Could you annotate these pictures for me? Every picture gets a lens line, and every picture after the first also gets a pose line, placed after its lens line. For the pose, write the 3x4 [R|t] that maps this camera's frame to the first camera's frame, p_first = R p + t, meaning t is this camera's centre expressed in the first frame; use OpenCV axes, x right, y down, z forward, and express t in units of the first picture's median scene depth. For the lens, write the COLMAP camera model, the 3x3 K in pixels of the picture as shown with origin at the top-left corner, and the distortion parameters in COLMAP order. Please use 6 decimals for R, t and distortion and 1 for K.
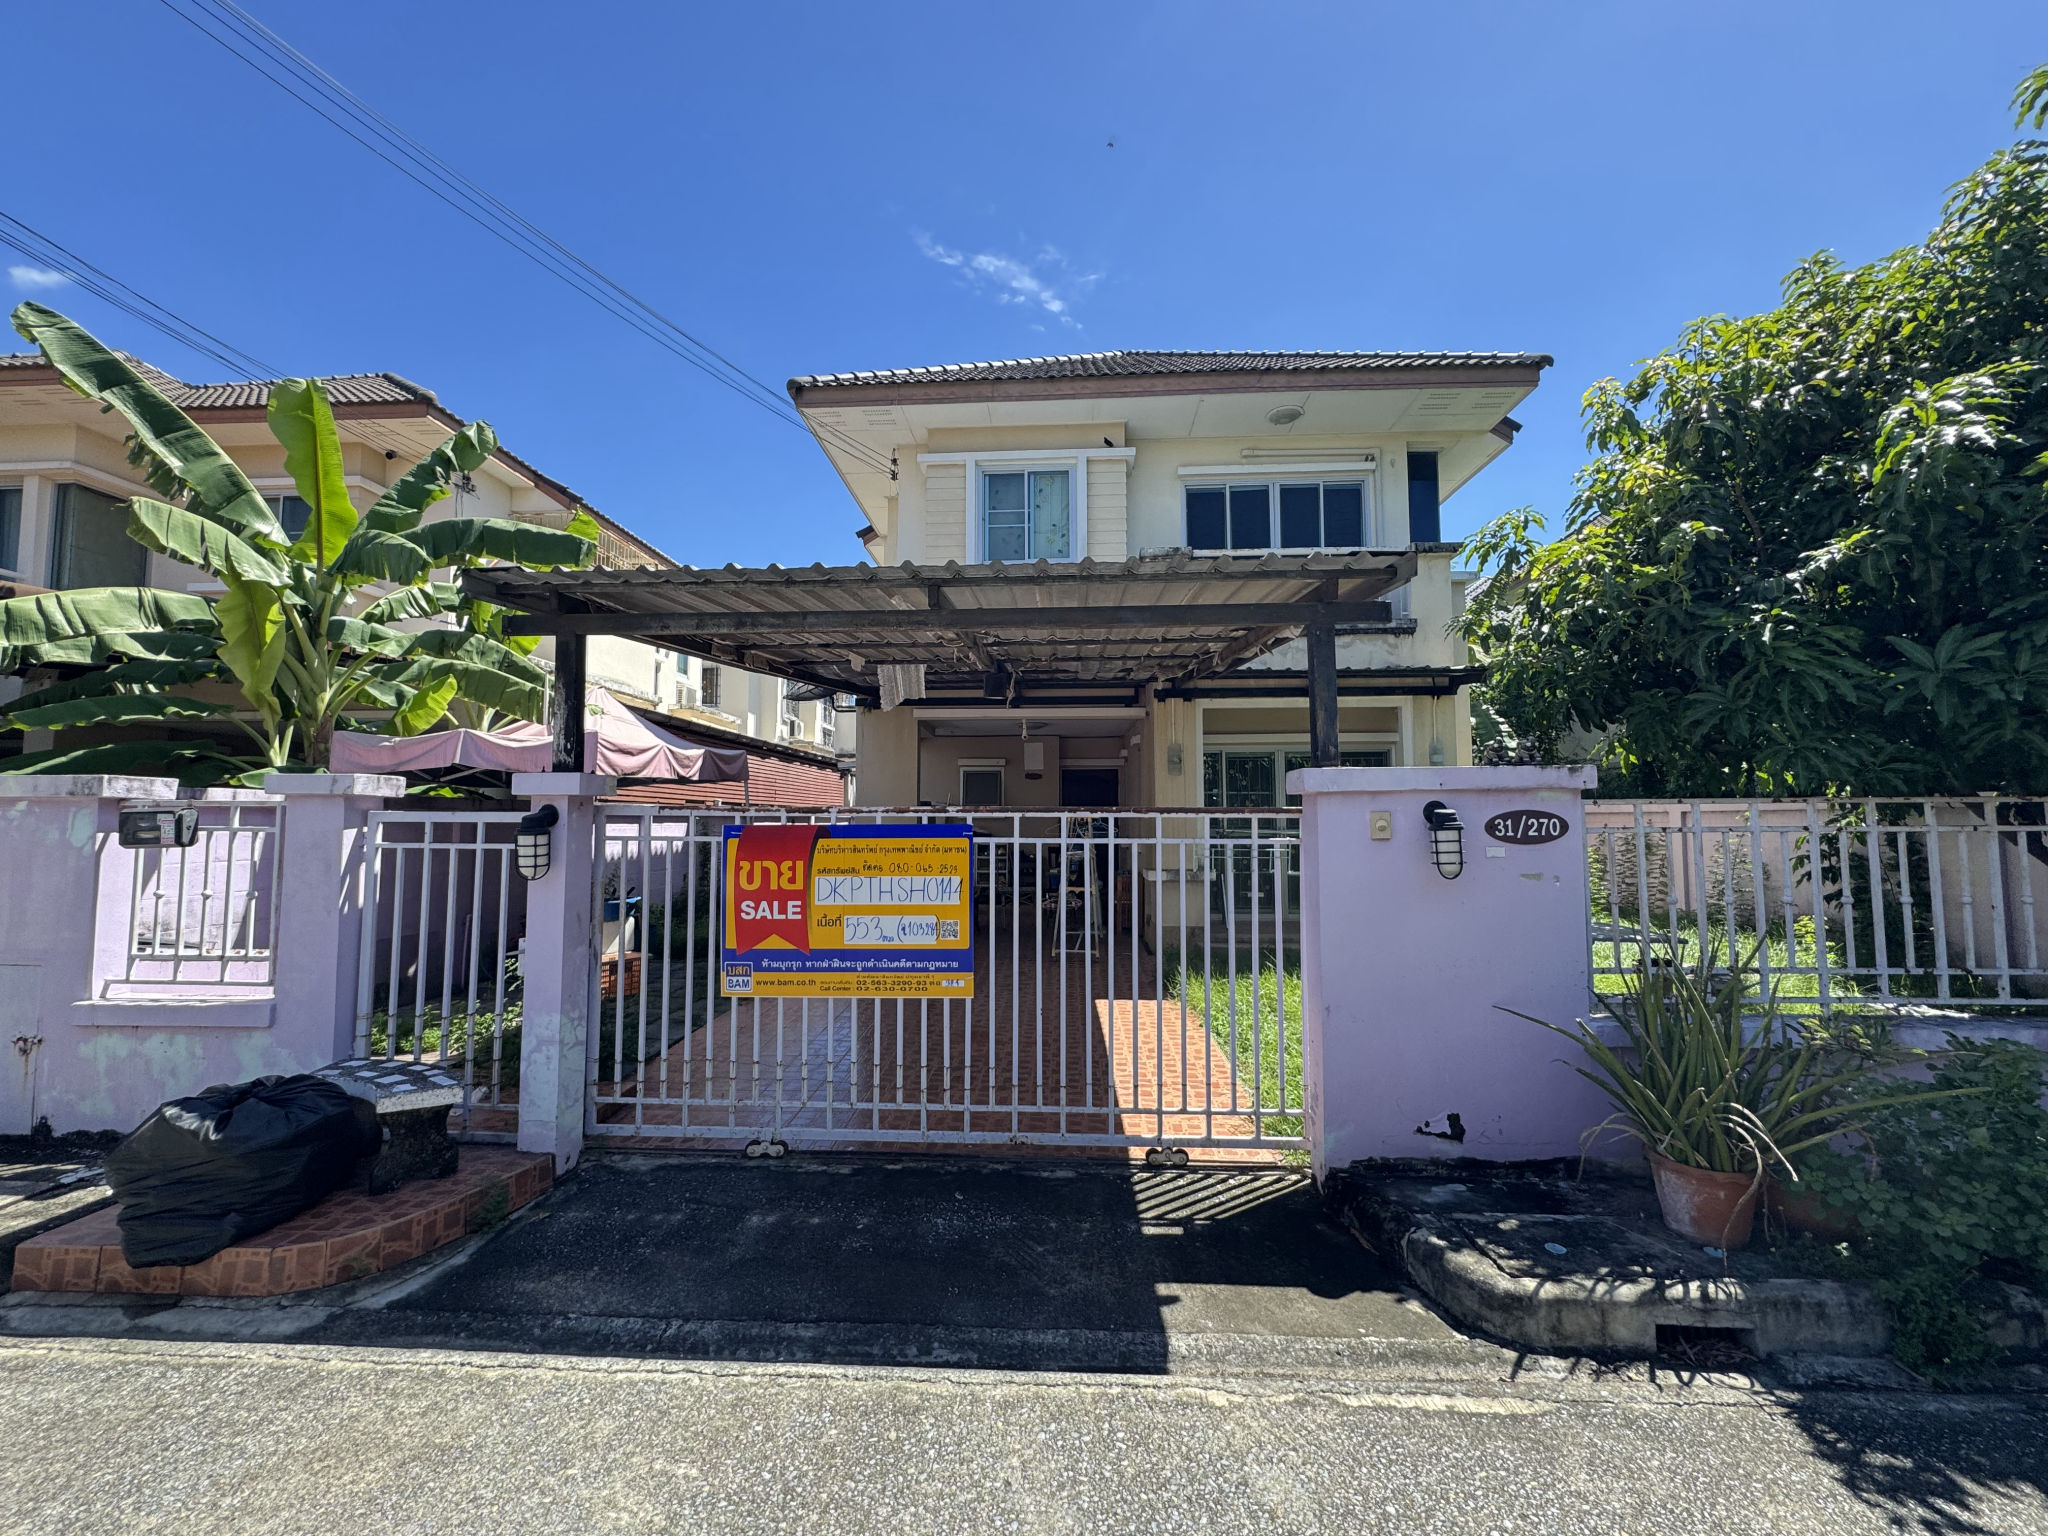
lens RADIAL K [[812.6, 0, 1022.8], [0, 812.6, 772.5], [0, 0, 1]] dist [-0.003931, 0.000255]
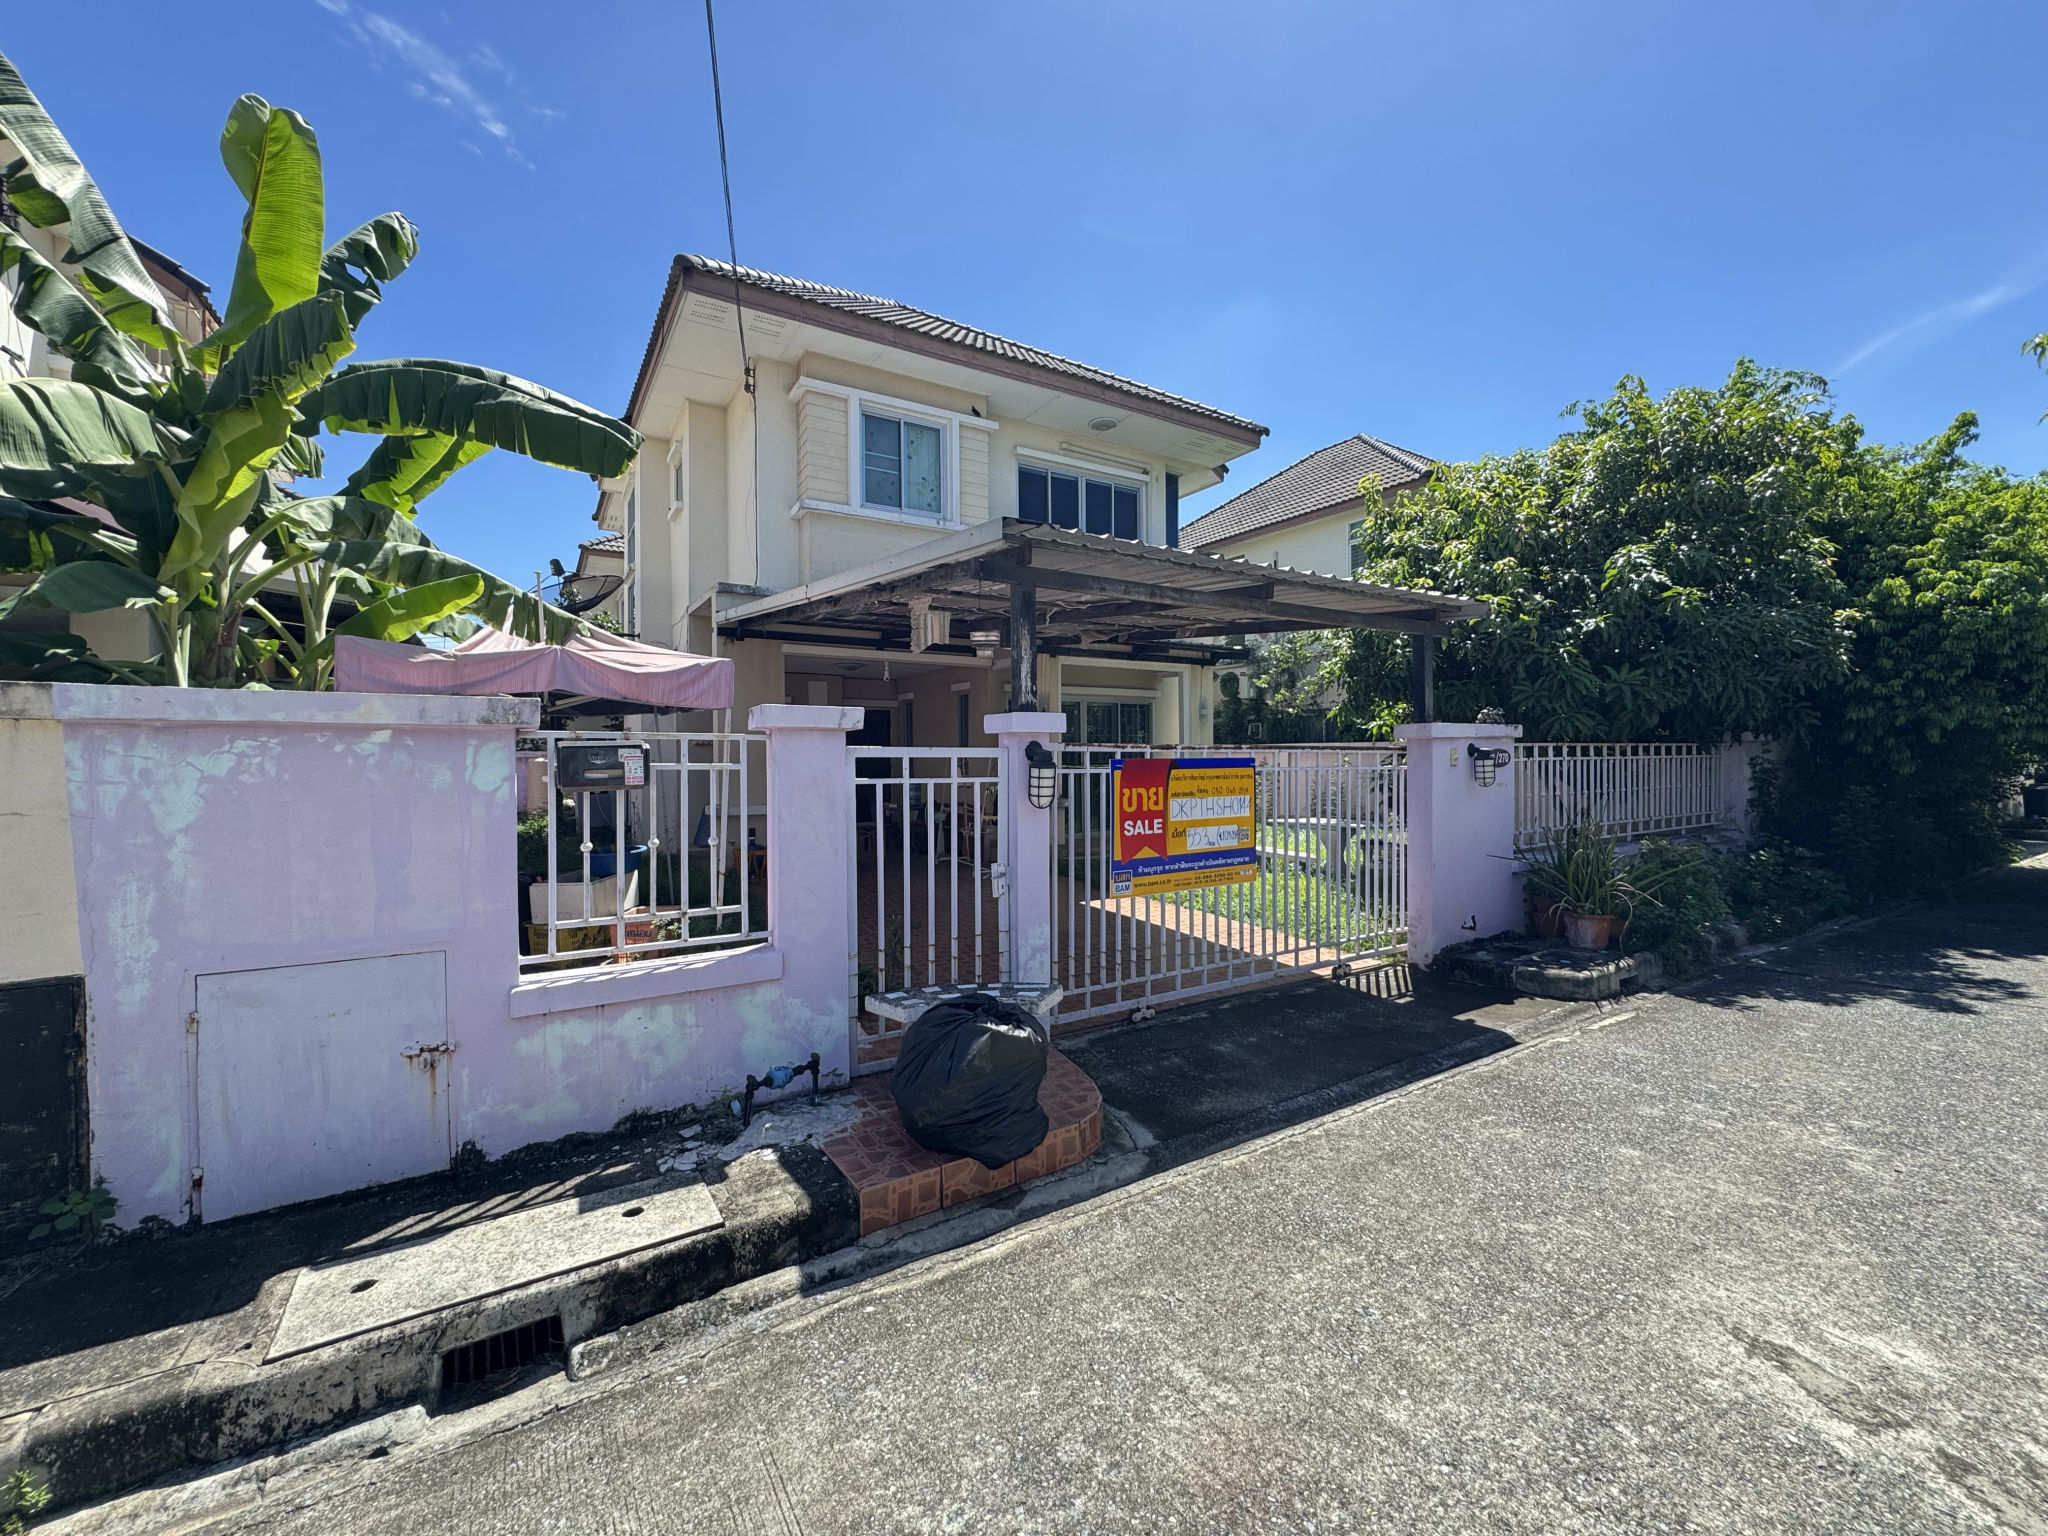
lens RADIAL K [[812.6, 0, 1022.8], [0, 812.6, 772.5], [0, 0, 1]] dist [-0.003931, 0.000255]
pose [[0.824285, -0.013765, 0.566008, -1.166074], [-0.027801, 0.997514, 0.064747, 0.010460], [-0.565493, -0.069106, 0.821853, 0.088023]]
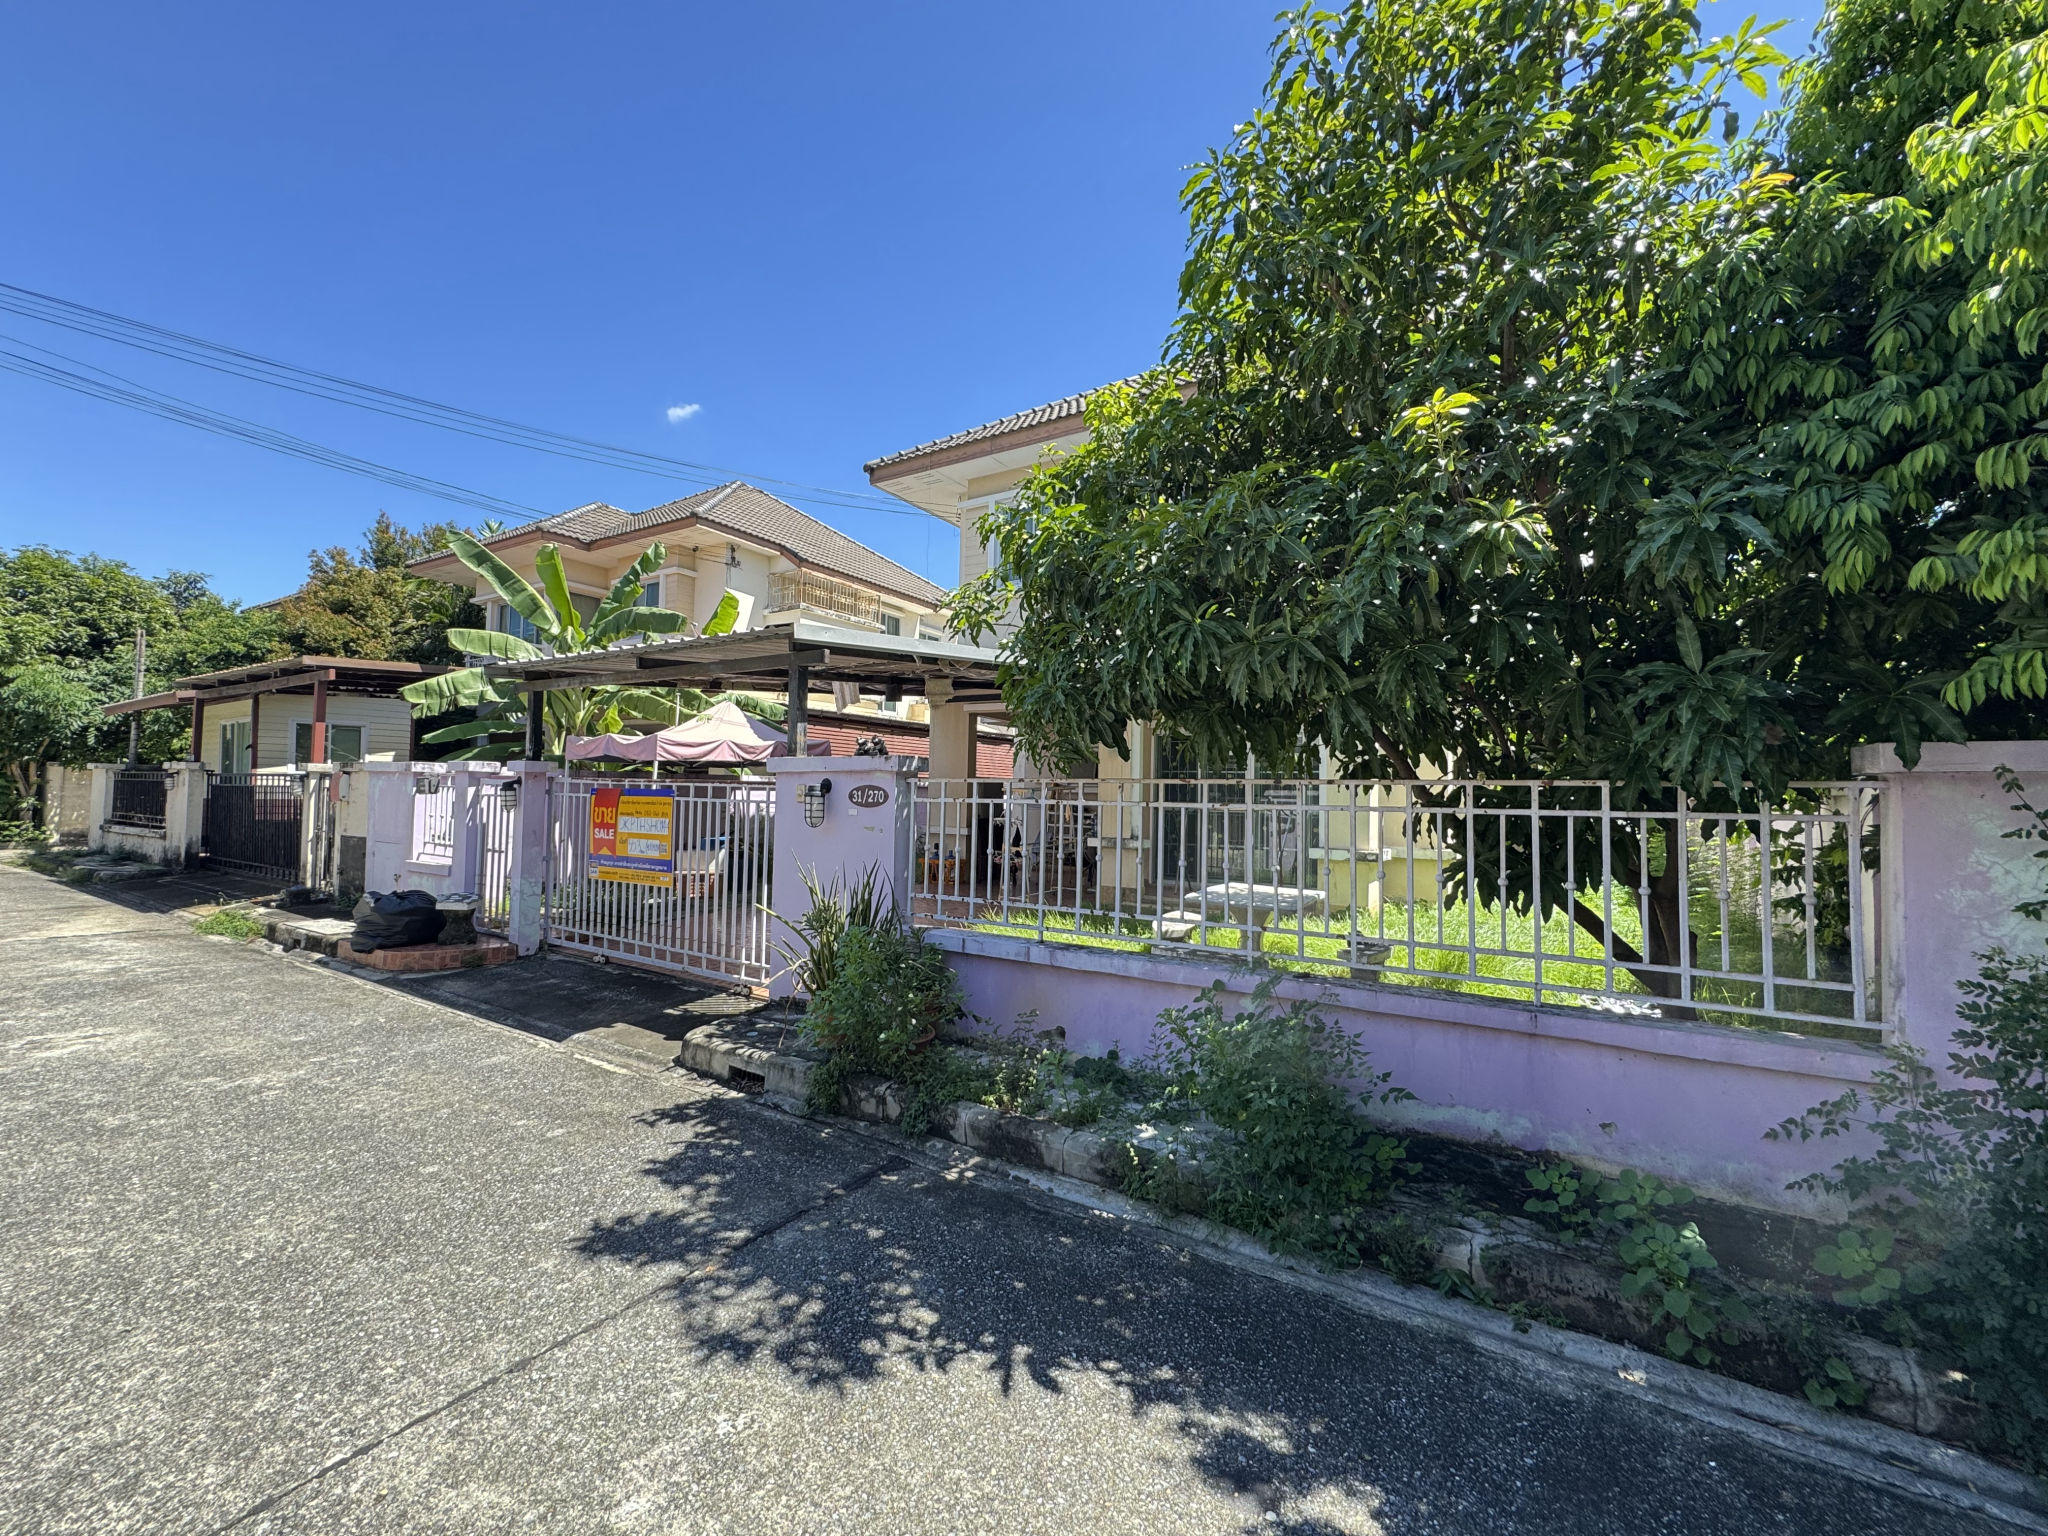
lens RADIAL K [[814.8, 0, 1024.7], [0, 814.8, 769.2], [0, 0, 1]] dist [-0.001639, 0.000194]
pose [[0.877483, 0.003624, -0.479594, 1.442178], [0.008522, 0.999696, 0.023146, -0.014662], [0.479532, -0.024397, 0.877185, -0.178692]]
